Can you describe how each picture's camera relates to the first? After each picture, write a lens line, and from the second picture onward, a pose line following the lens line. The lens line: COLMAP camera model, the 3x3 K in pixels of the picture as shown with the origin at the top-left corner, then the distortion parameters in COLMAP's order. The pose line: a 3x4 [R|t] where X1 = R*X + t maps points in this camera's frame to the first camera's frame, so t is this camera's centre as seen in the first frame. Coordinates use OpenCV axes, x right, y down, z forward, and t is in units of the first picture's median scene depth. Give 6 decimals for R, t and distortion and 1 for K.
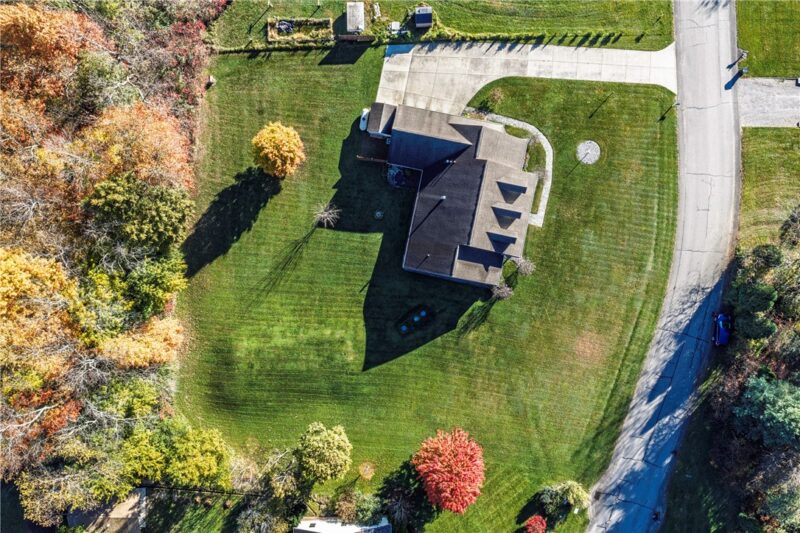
lens RADIAL K [[658.1, 0, 400.3], [0, 658.1, 266.2], [0, 0, 1]] dist [0.011231, -0.017267]
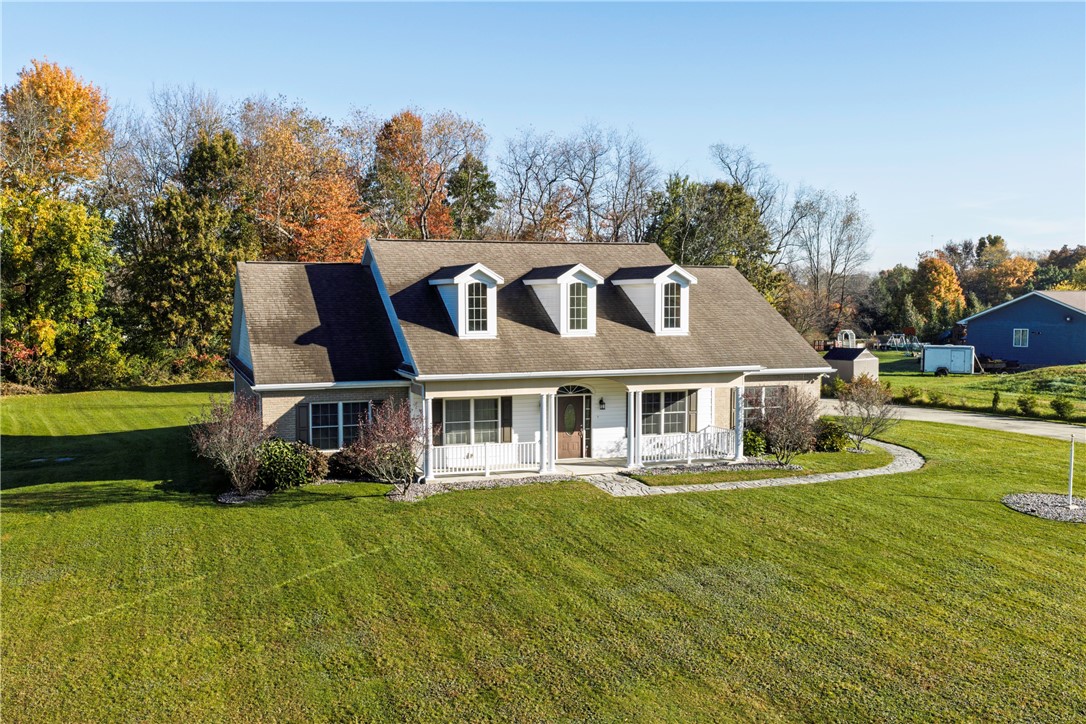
lens RADIAL K [[976.7, 0, 502.4], [0, 976.7, 364.7], [0, 0, 1]] dist [0.009273, -0.017865]
pose [[0.501951, 0.070813, -0.861992, 0.447231], [-0.864793, 0.025663, -0.501473, 0.114625], [-0.013390, 0.997159, 0.074120, 0.939253]]
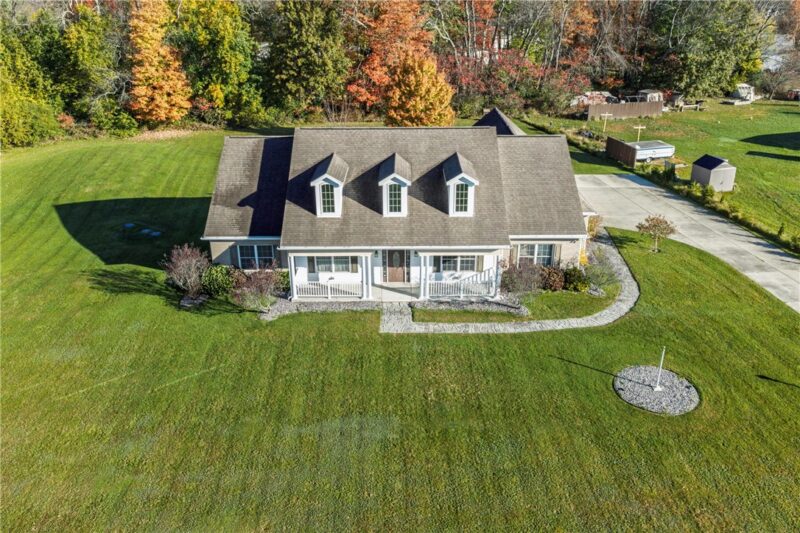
lens RADIAL K [[658.1, 0, 403.6], [0, 658.1, 262.2], [0, 0, 1]] dist [0.011231, -0.017267]
pose [[0.203560, 0.402883, -0.892328, 0.502850], [-0.979004, 0.073798, -0.190013, -0.010814], [-0.010702, 0.912271, 0.409446, 0.829438]]
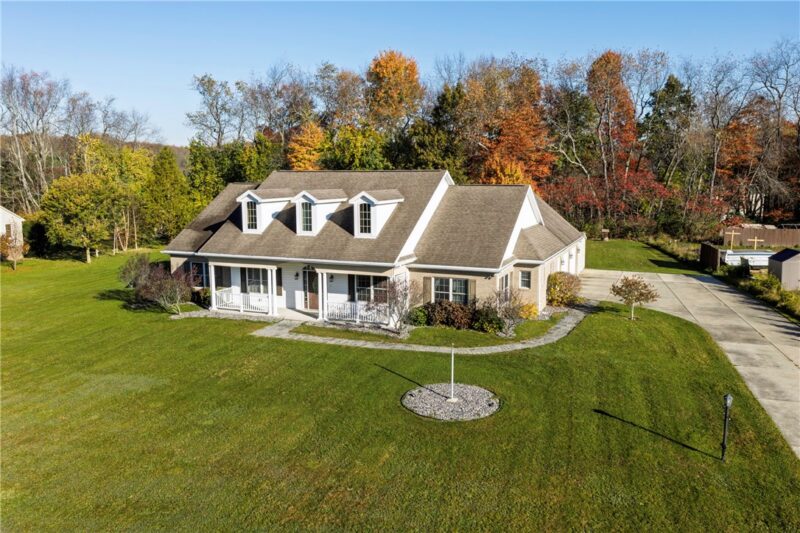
lens RADIAL K [[658.1, 0, 404.3], [0, 658.1, 265.7], [0, 0, 1]] dist [0.011231, -0.017267]
pose [[-0.194630, 0.152054, -0.969019, 0.517459], [-0.980861, -0.035696, 0.191407, -0.200757], [-0.005486, 0.987727, 0.156091, 0.913272]]
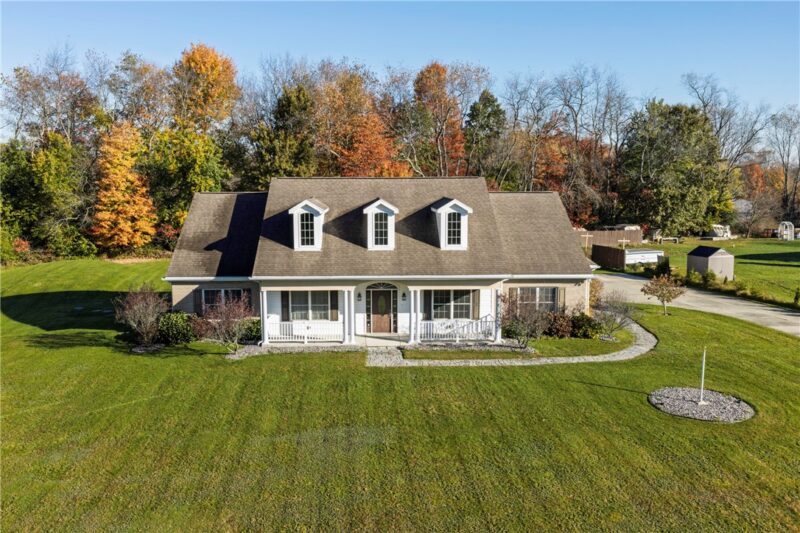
lens RADIAL K [[687.9, 0, 386.0], [0, 687.9, 272.6], [0, 0, 1]] dist [0.008564, -0.011404]
pose [[0.229095, 0.141277, -0.963097, 0.499744], [-0.973333, 0.021303, -0.228404, -0.001077], [-0.011752, 0.989741, 0.142390, 0.916819]]
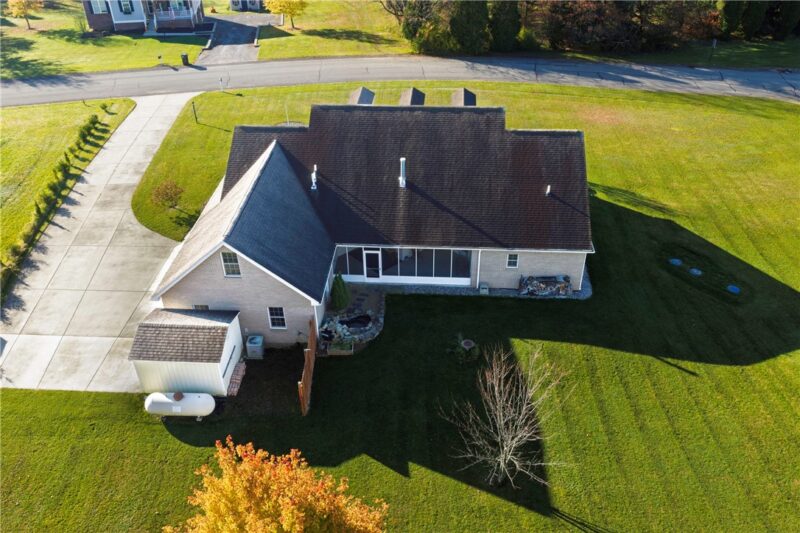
lens RADIAL K [[658.1, 0, 399.0], [0, 658.1, 265.2], [0, 0, 1]] dist [0.011231, -0.017267]
pose [[-0.133322, -0.557349, 0.819504, -0.287223], [0.990754, -0.095928, 0.095941, -0.142664], [0.025141, 0.824718, 0.564985, 0.766975]]
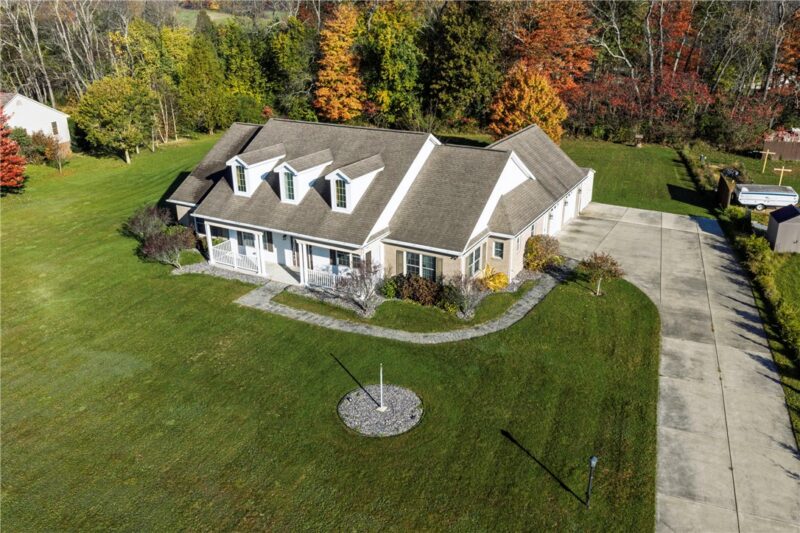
lens RADIAL K [[658.1, 0, 404.9], [0, 658.1, 264.3], [0, 0, 1]] dist [0.011231, -0.017267]
pose [[-0.298037, 0.368336, -0.880626, 0.503625], [-0.954554, -0.116098, 0.274497, -0.251296], [-0.001132, 0.922415, 0.386198, 0.837885]]
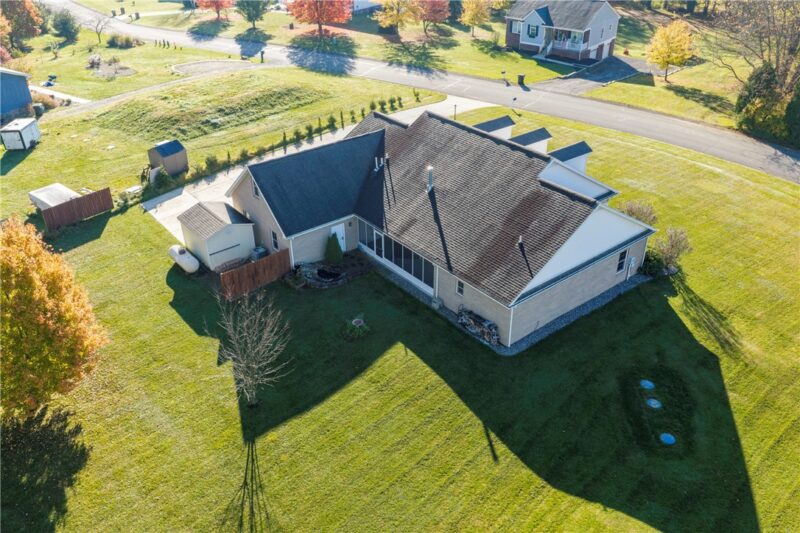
lens RADIAL K [[658.1, 0, 401.6], [0, 658.1, 266.7], [0, 0, 1]] dist [0.011231, -0.017267]
pose [[0.637861, -0.392204, 0.662804, -0.262195], [0.770138, 0.319829, -0.551902, 0.147026], [0.004474, 0.862488, 0.506058, 0.770224]]
